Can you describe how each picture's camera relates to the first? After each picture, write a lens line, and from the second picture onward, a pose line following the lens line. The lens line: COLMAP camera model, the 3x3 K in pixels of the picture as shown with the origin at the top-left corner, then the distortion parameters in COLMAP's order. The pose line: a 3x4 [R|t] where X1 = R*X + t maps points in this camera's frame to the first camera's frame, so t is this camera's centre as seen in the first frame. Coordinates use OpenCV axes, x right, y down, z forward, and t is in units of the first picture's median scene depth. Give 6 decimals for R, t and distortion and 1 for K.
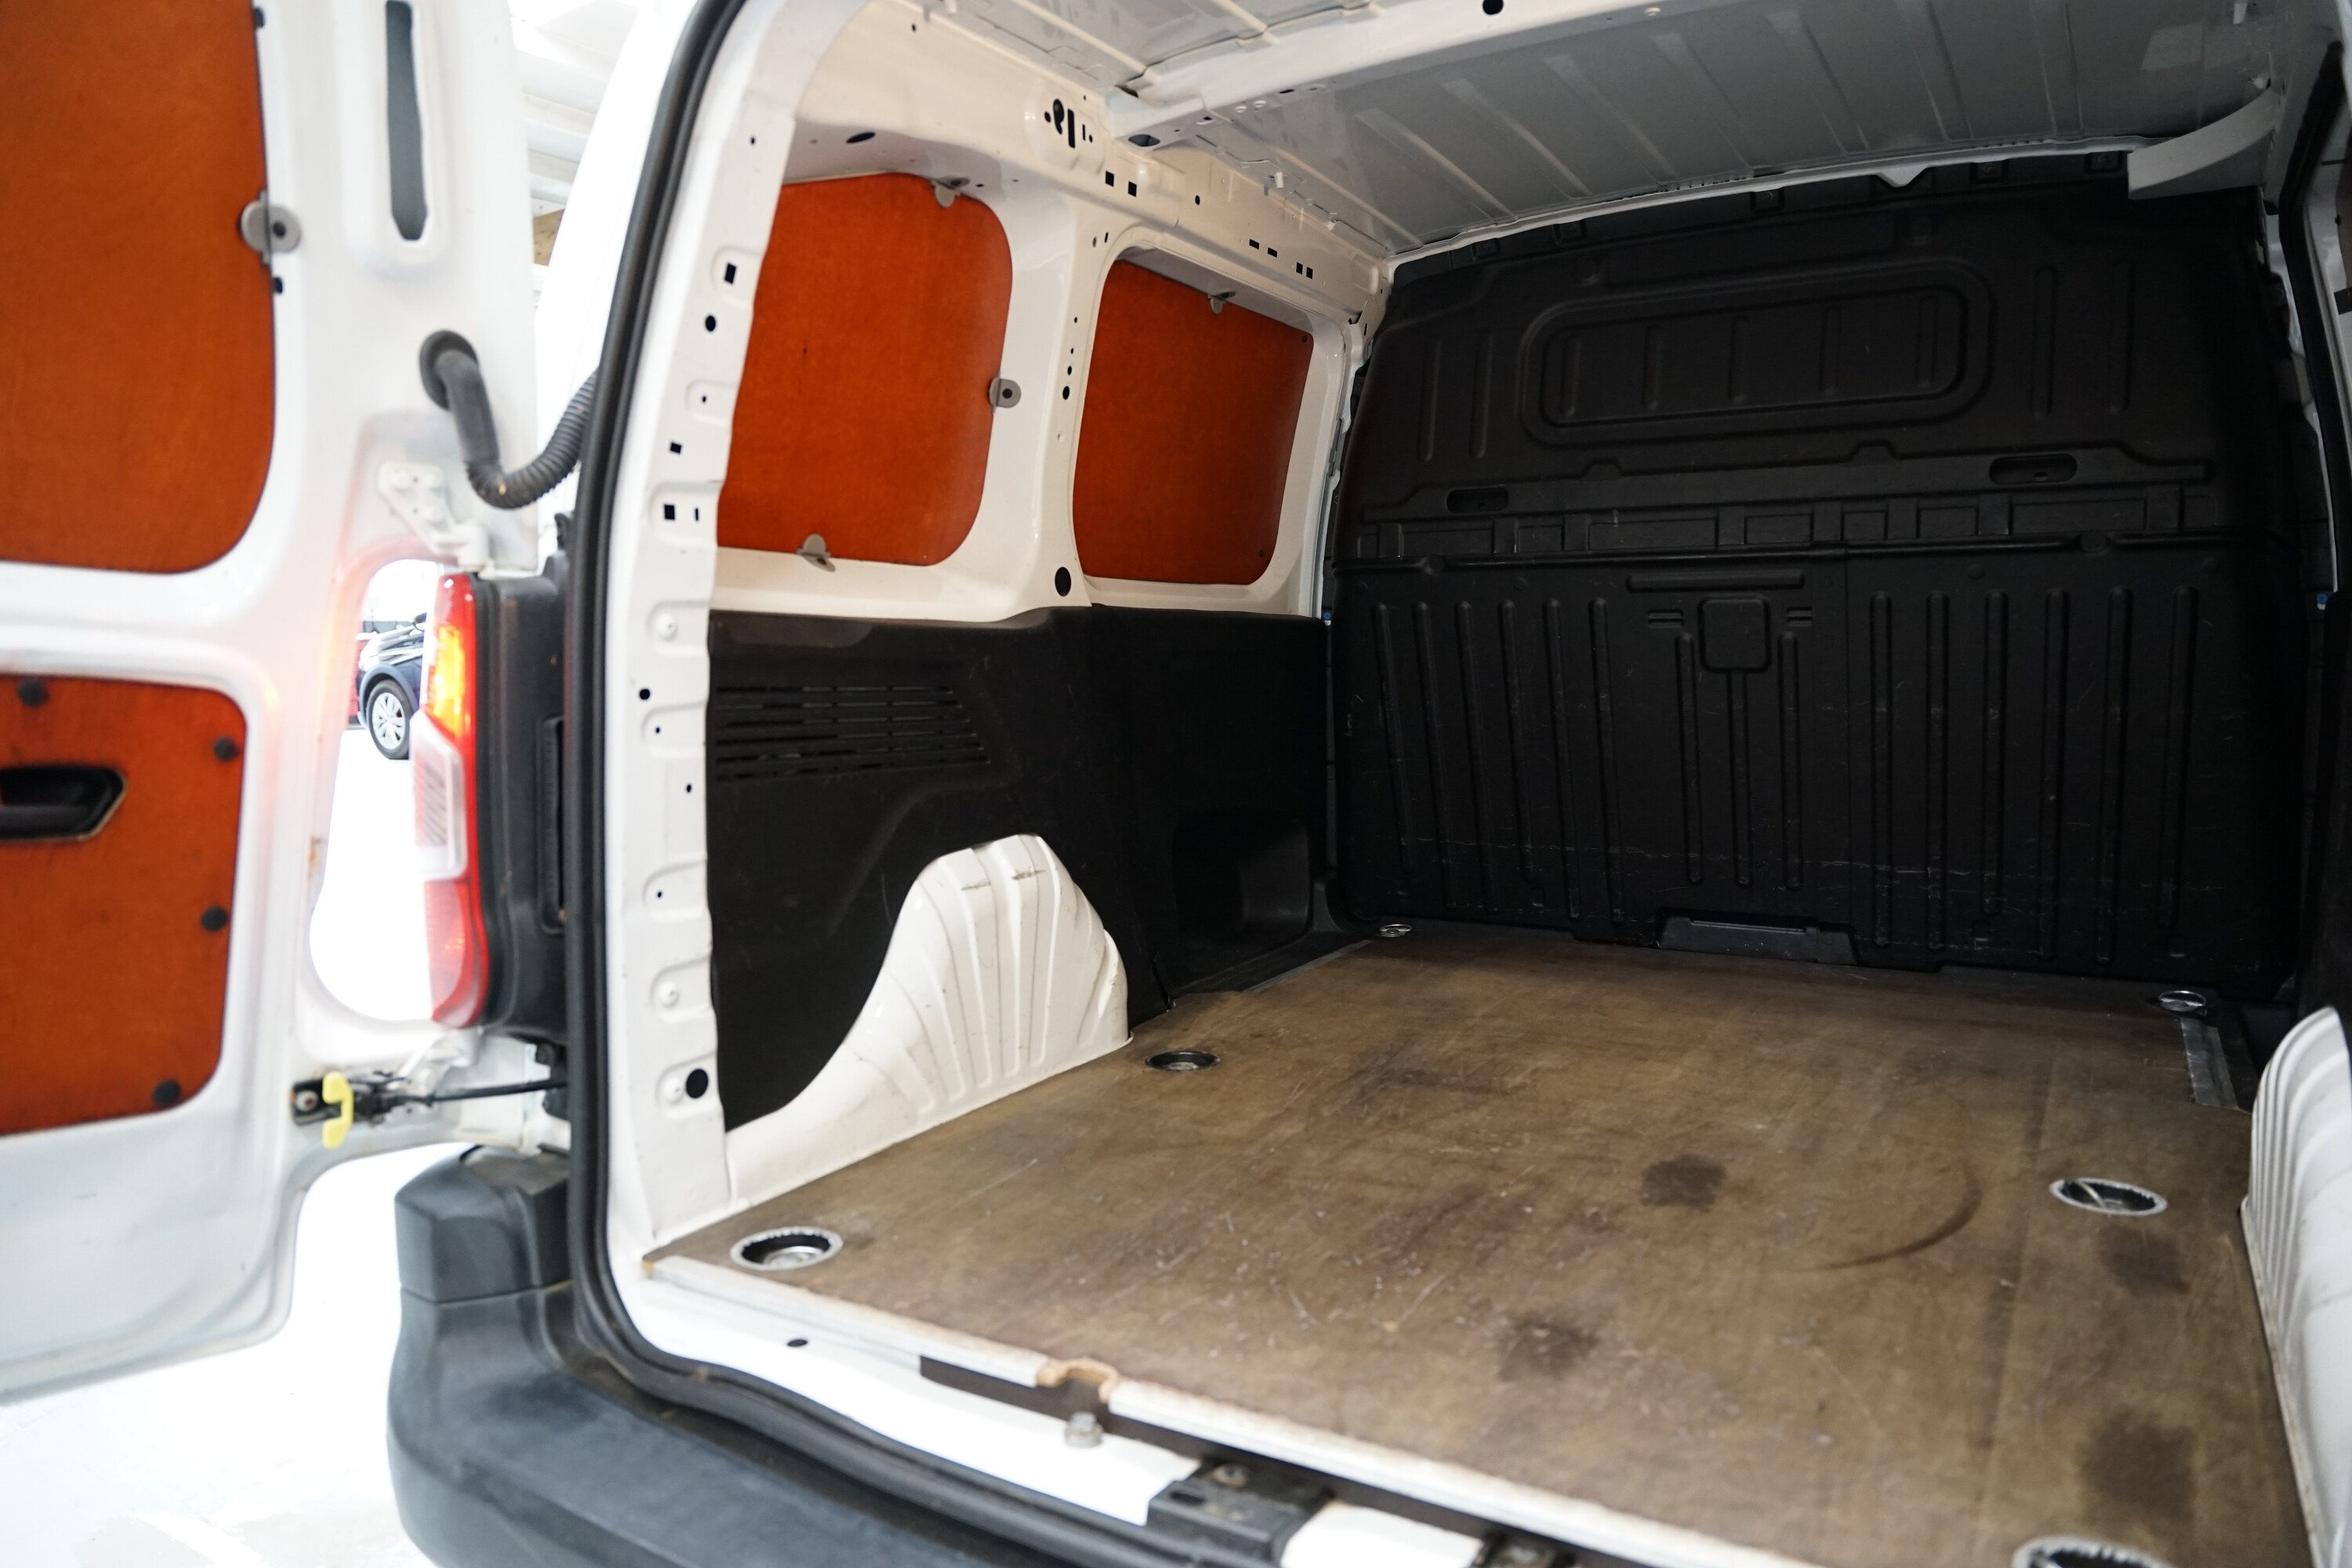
lens RADIAL K [[1567.1, 0, 1179.5], [0, 1567.1, 793.7], [0, 0, 1]] dist [-0.010400, 0.001634]
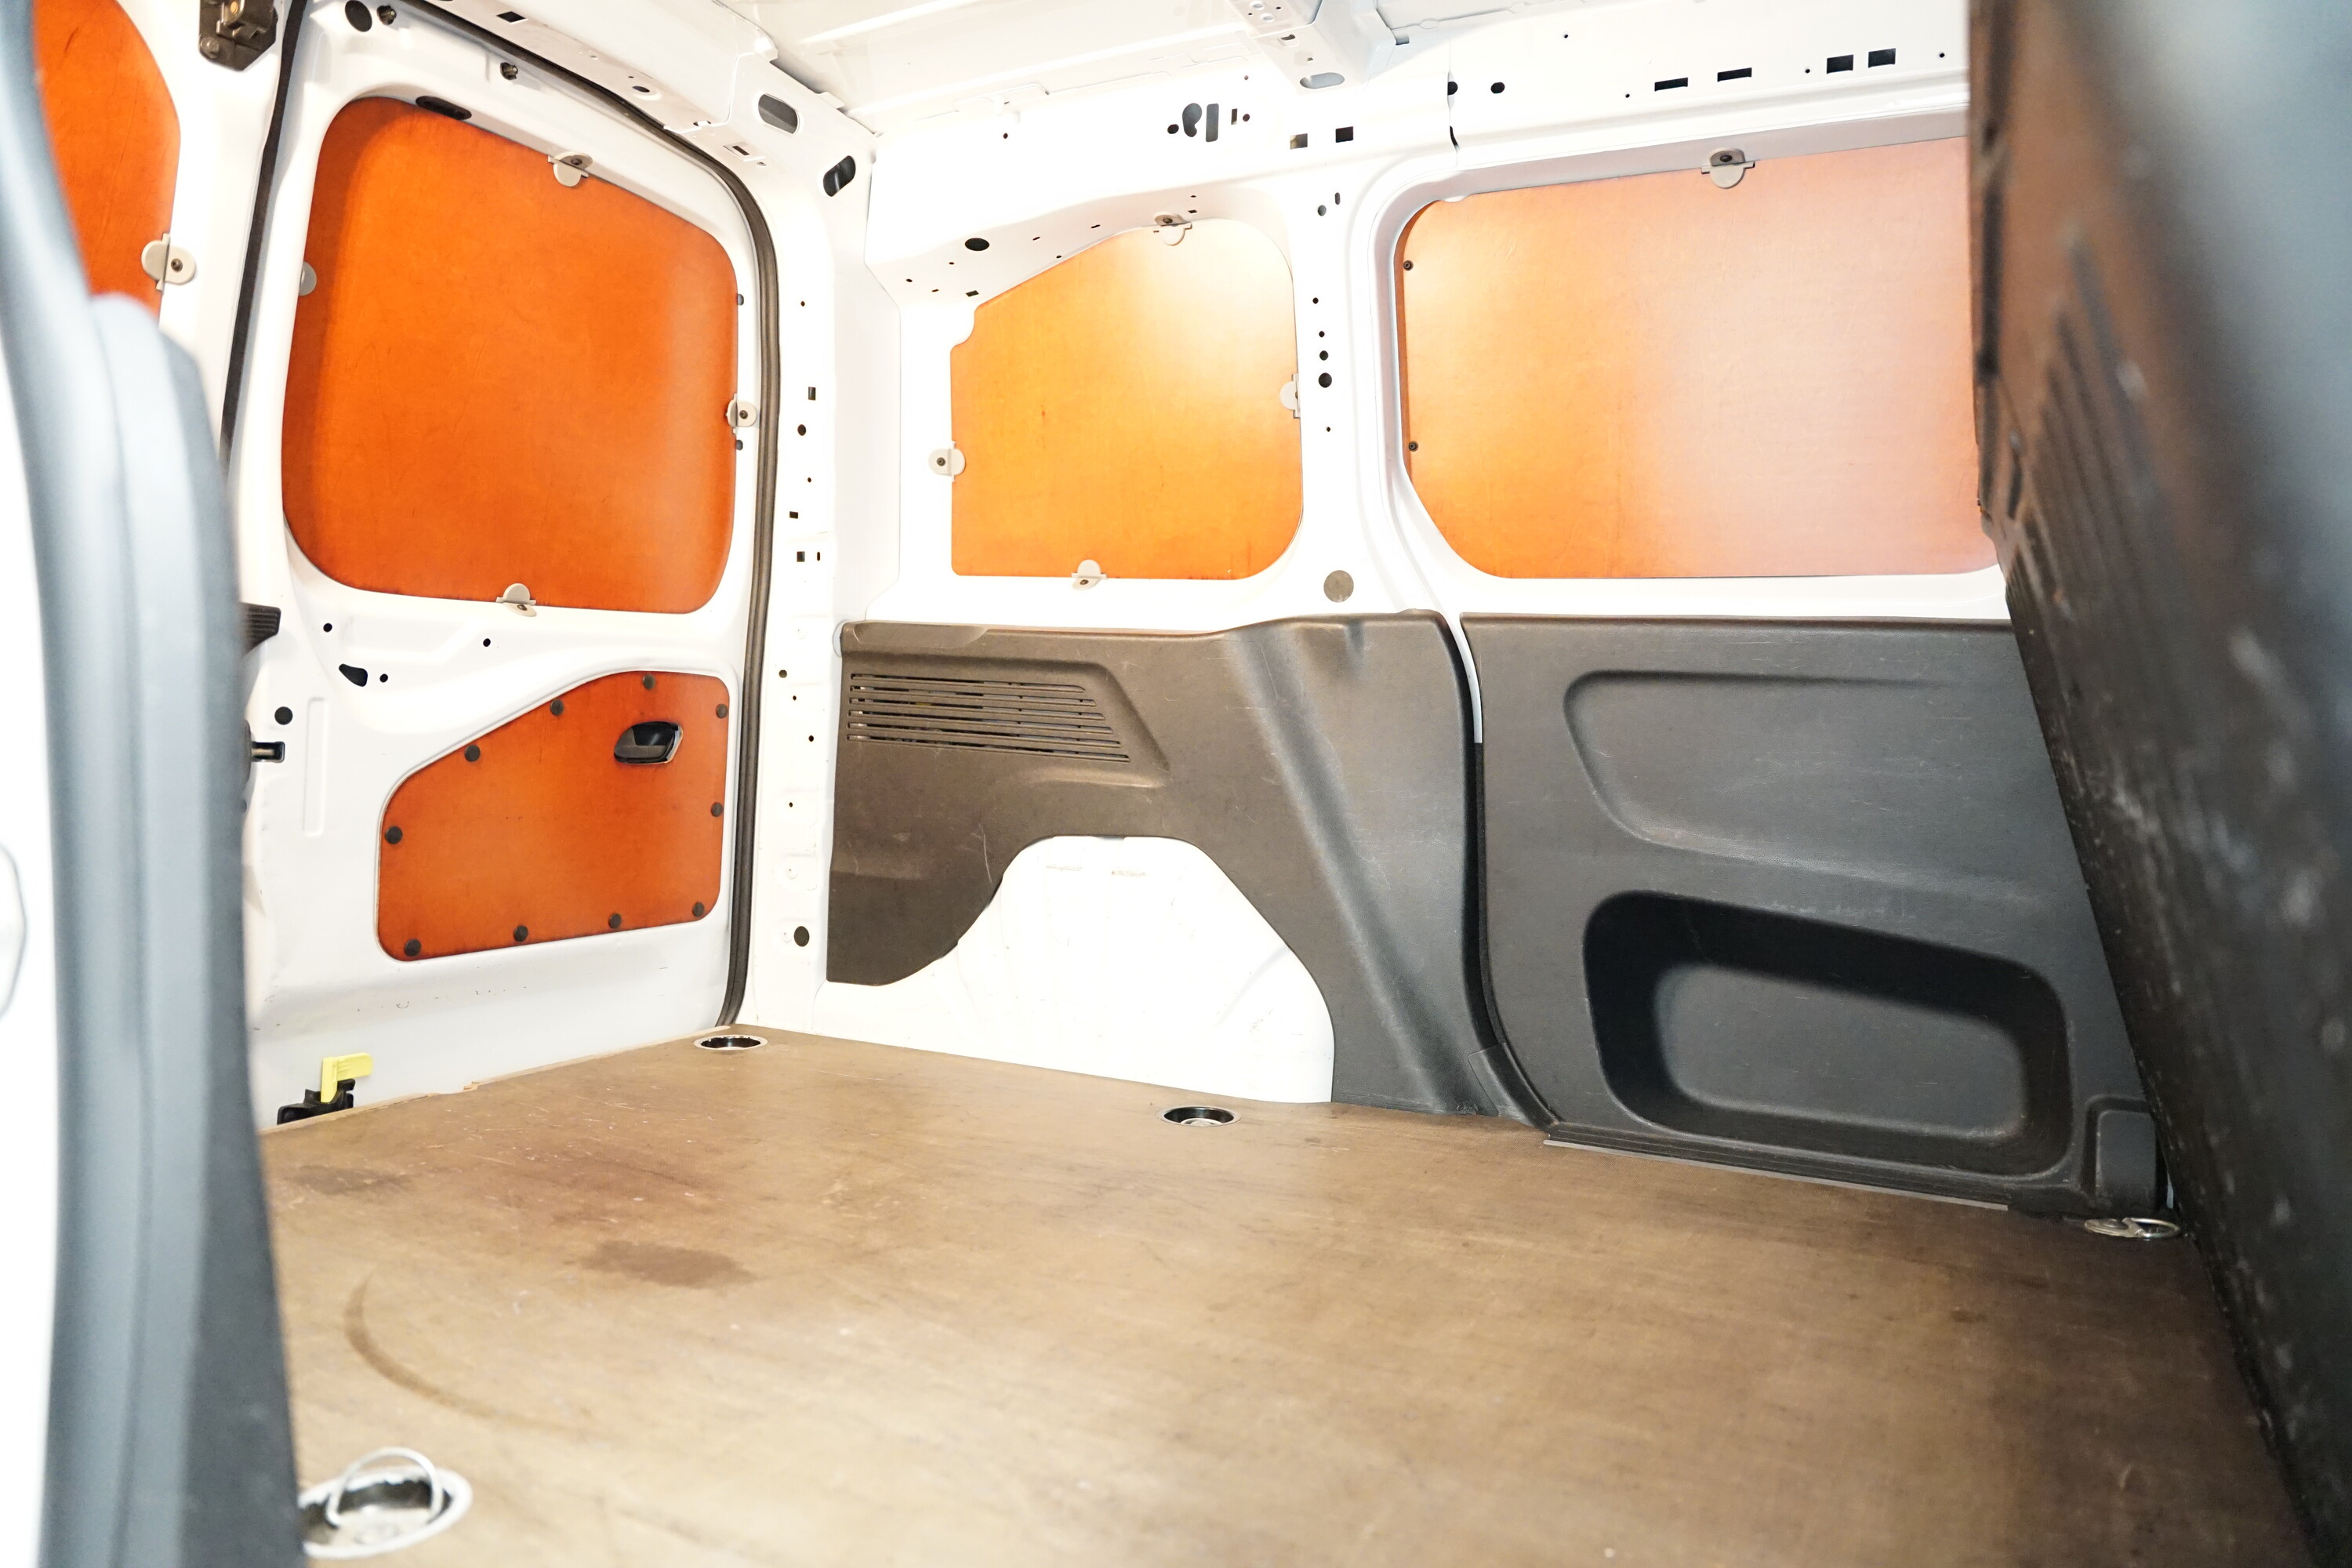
lens RADIAL K [[1567.1, 0, 1175.9], [0, 1567.1, 787.6], [0, 0, 1]] dist [-0.010400, 0.001634]
pose [[0.054505, 0.058260, -0.996812, 0.949681], [-0.129339, 0.990298, 0.050807, -0.061463], [0.990101, 0.126158, 0.061512, 0.991174]]
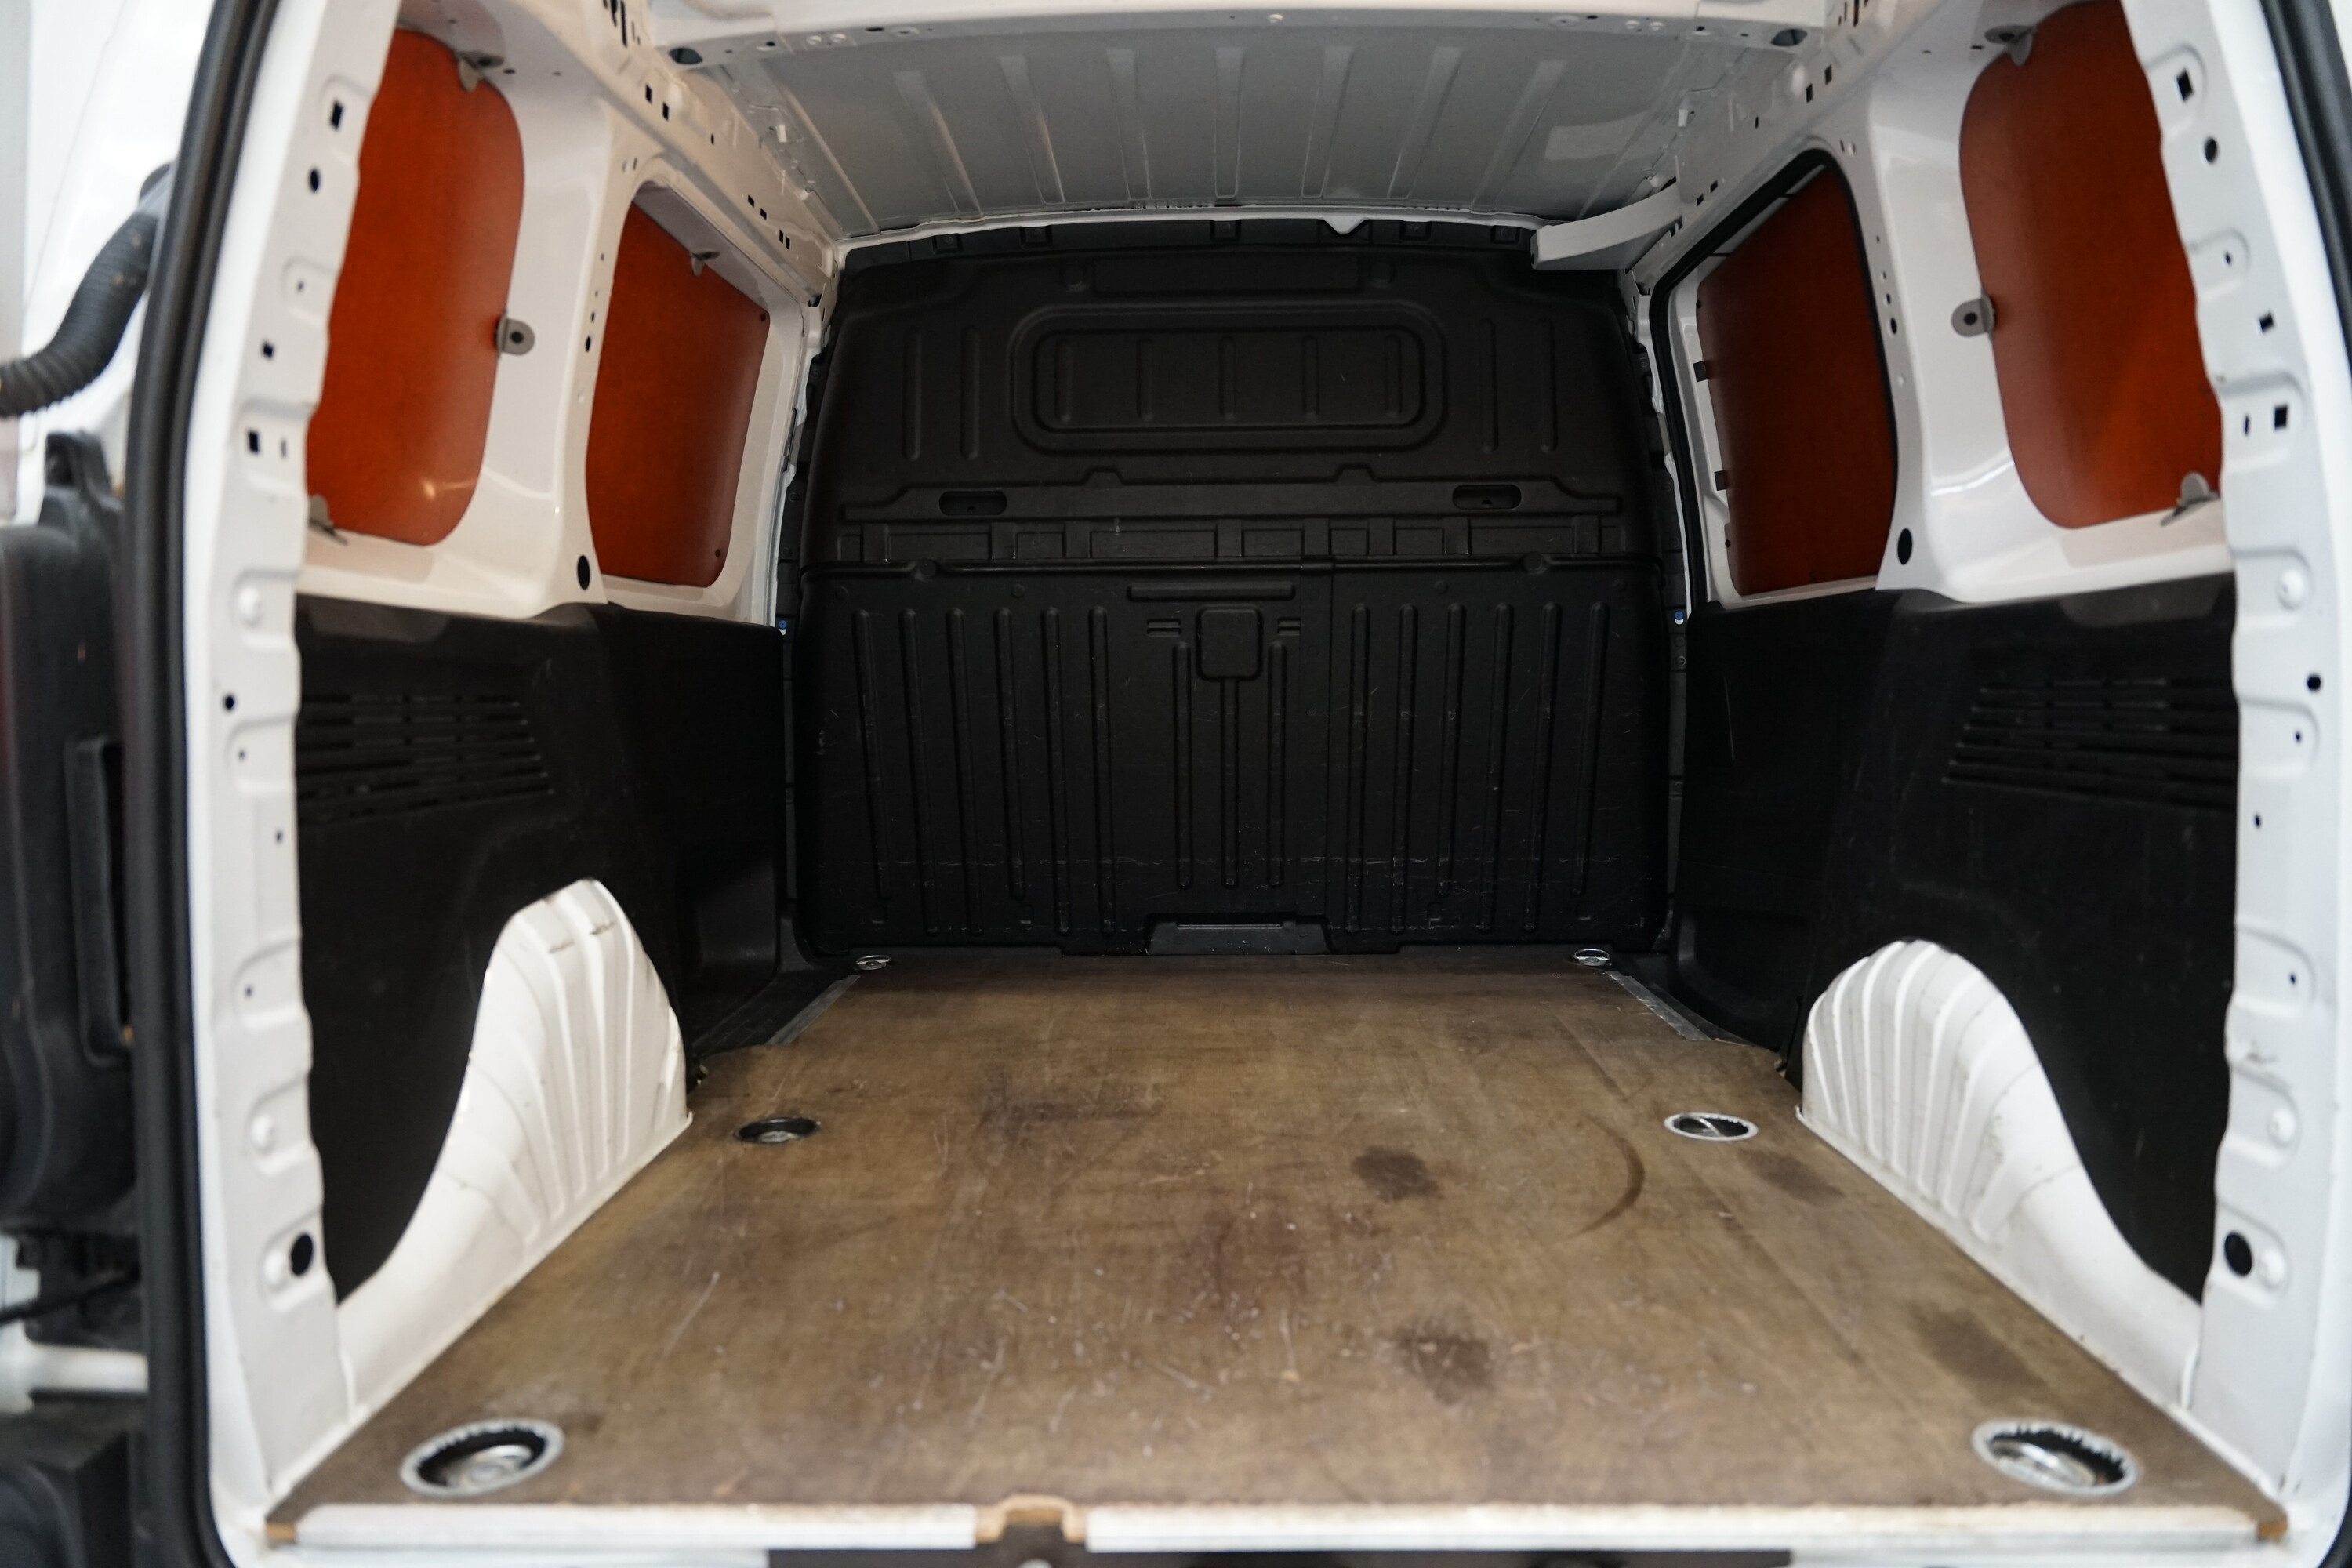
lens RADIAL K [[1567.1, 0, 1182.0], [0, 1567.1, 796.0], [0, 0, 1]] dist [-0.010400, 0.001634]
pose [[0.870251, -0.041341, 0.490870, -0.239260], [0.048917, 0.998799, -0.002606, -0.000075], [-0.490173, 0.026279, 0.871229, 0.148706]]
